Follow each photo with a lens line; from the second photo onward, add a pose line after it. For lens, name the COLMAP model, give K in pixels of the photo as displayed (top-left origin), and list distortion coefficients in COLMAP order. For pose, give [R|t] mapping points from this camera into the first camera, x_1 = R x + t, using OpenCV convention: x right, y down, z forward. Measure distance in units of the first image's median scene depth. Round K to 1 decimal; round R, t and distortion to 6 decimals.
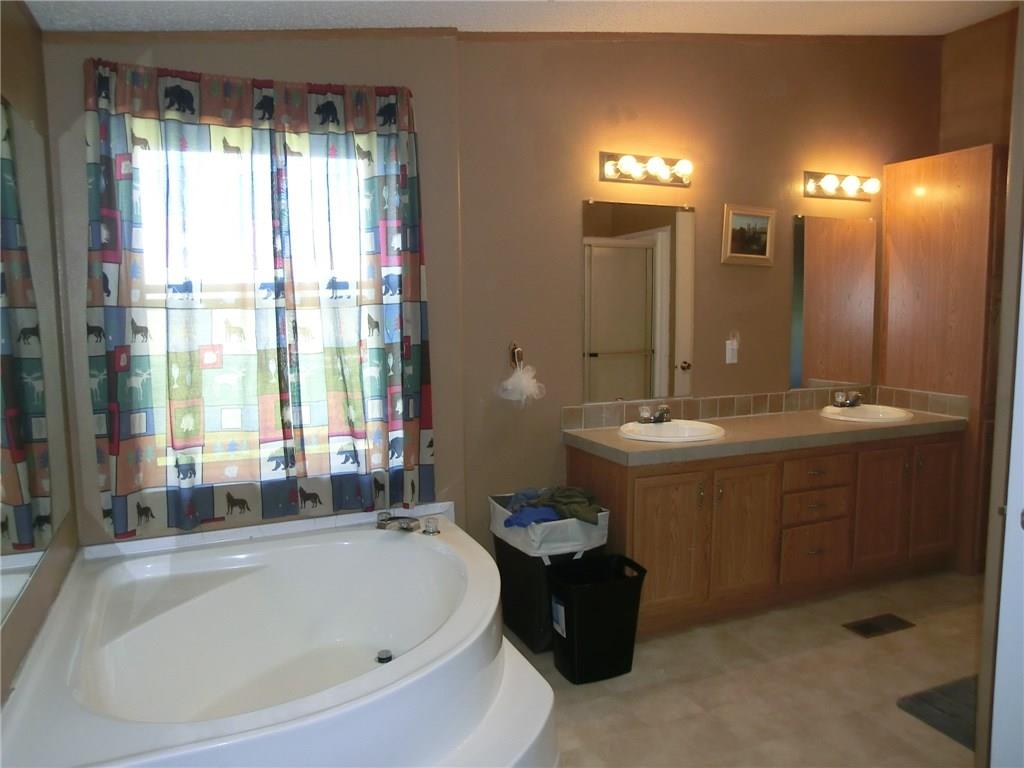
lens RADIAL K [[748.3, 0, 511.1], [0, 748.3, 379.3], [0, 0, 1]] dist [-0.078328, 0.015595]
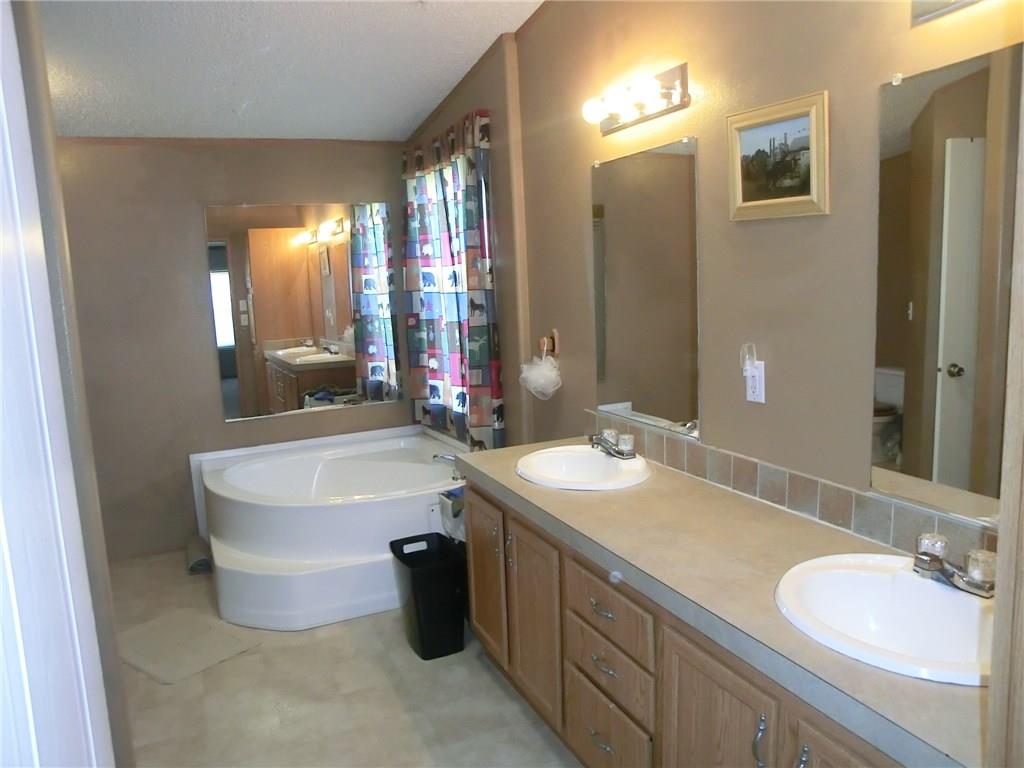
lens RADIAL K [[748.3, 0, 511.0], [0, 748.3, 389.8], [0, 0, 1]] dist [-0.078328, 0.015595]
pose [[0.012956, 0.155707, -0.987718, 0.856828], [-0.062049, 0.986023, 0.154626, -0.106821], [0.997989, 0.059284, 0.022436, 0.824011]]
